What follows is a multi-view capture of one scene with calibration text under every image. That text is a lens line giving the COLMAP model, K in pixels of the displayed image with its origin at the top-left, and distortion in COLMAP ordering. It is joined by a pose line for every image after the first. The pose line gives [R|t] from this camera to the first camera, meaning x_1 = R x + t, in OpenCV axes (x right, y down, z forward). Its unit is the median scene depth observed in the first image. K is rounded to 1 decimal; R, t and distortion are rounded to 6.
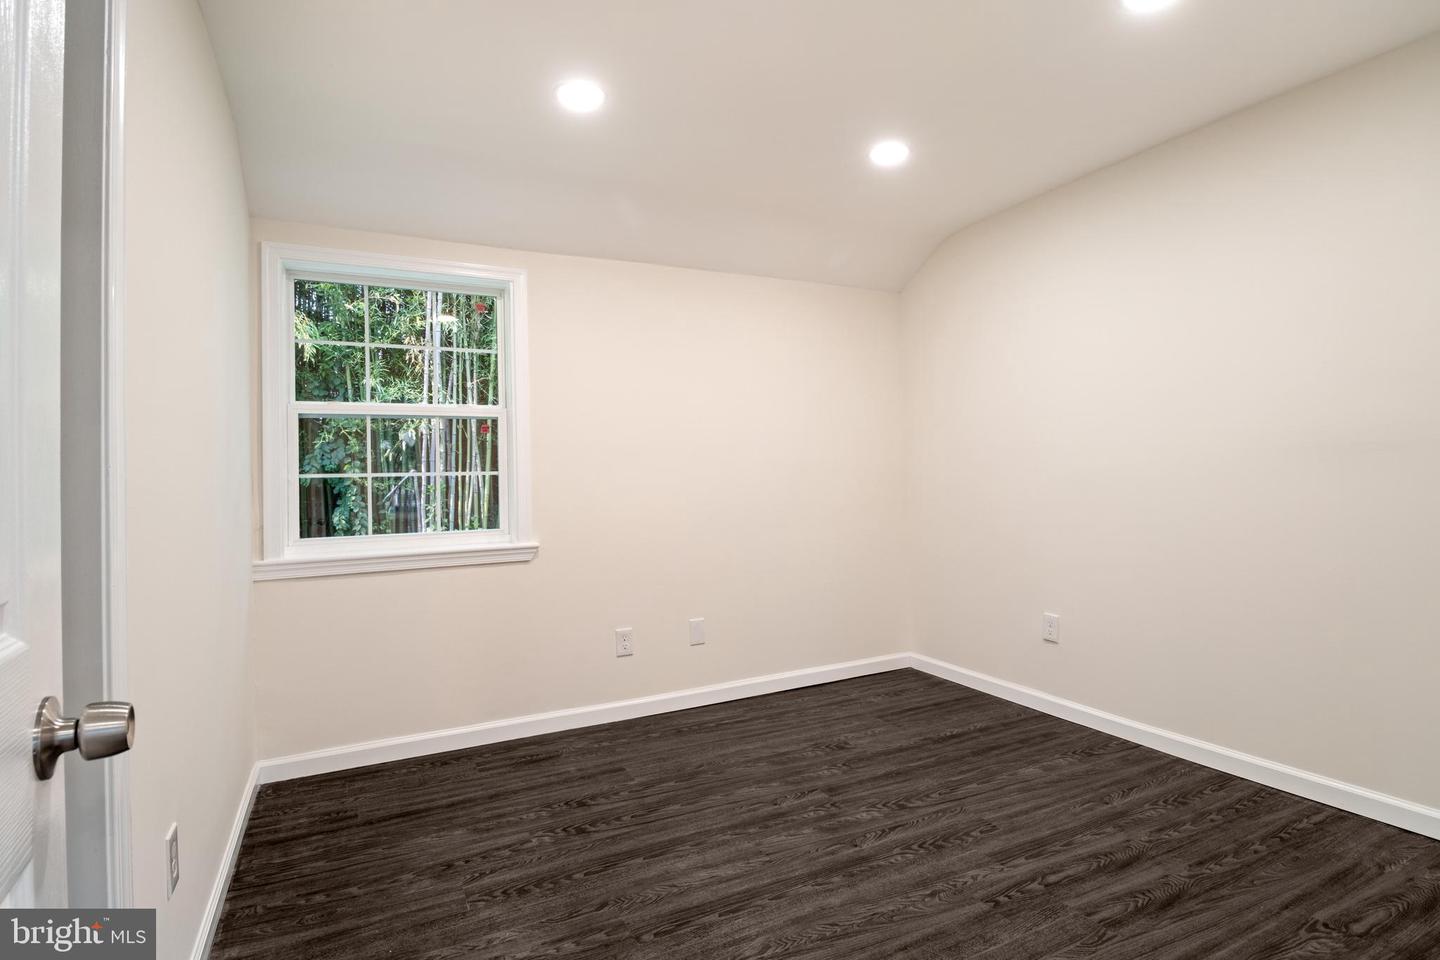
lens RADIAL K [[719.2, 0, 695.6], [0, 719.2, 485.3], [0, 0, 1]] dist [-0.004224, -0.001813]
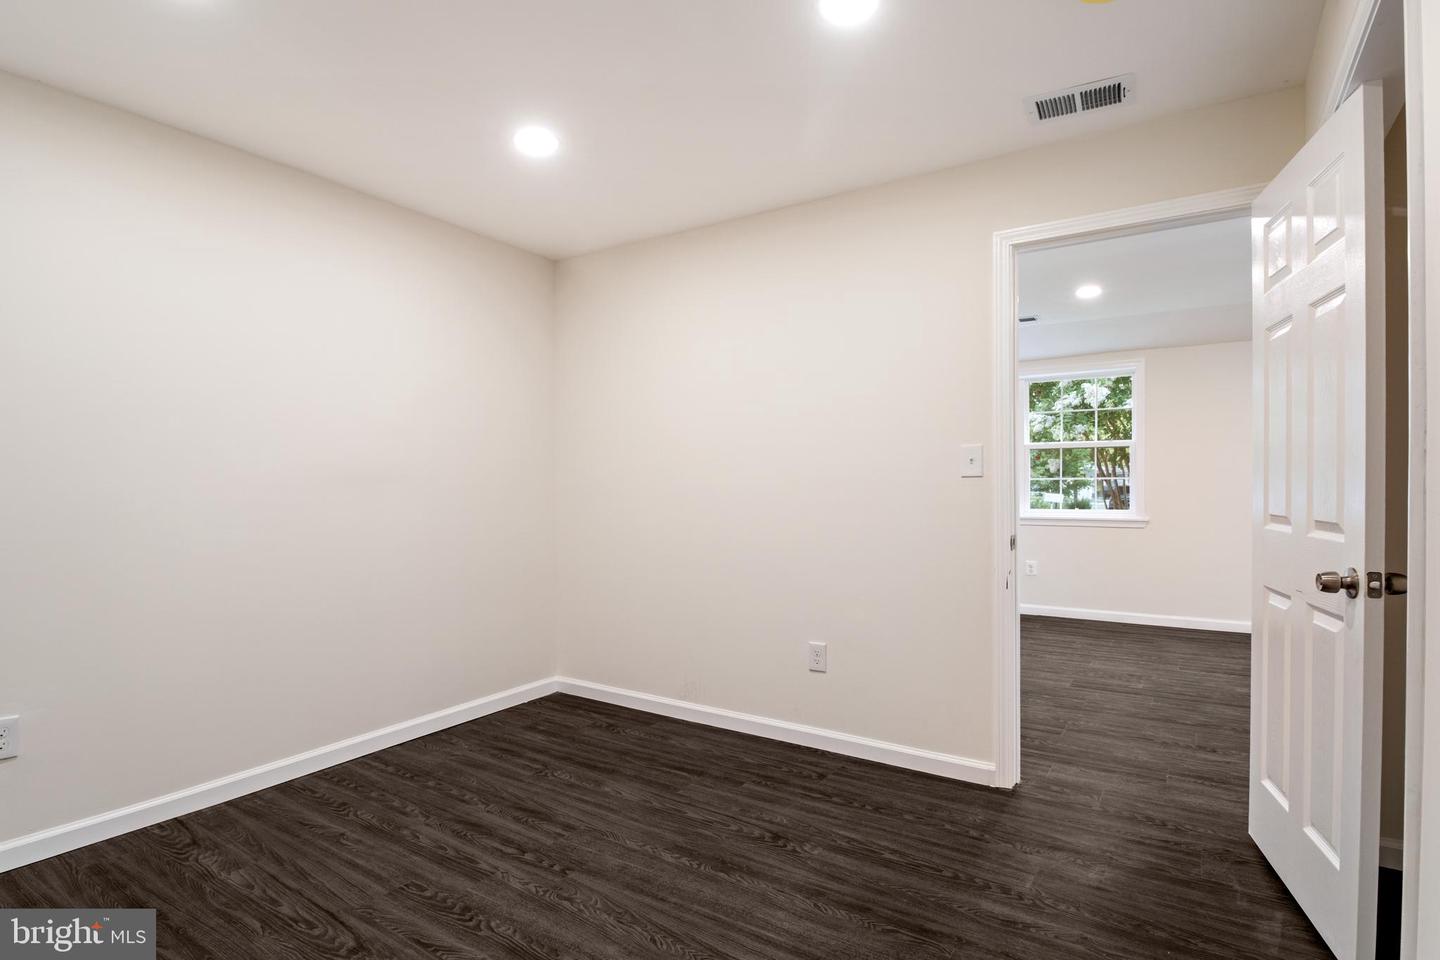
lens RADIAL K [[719.2, 0, 695.6], [0, 719.2, 485.3], [0, 0, 1]] dist [-0.004224, -0.001813]
pose [[-0.500044, 0.026561, 0.865592, -0.594680], [0.021934, 0.999597, -0.018002, -0.012691], [-0.865722, 0.009985, -0.500426, 1.165965]]
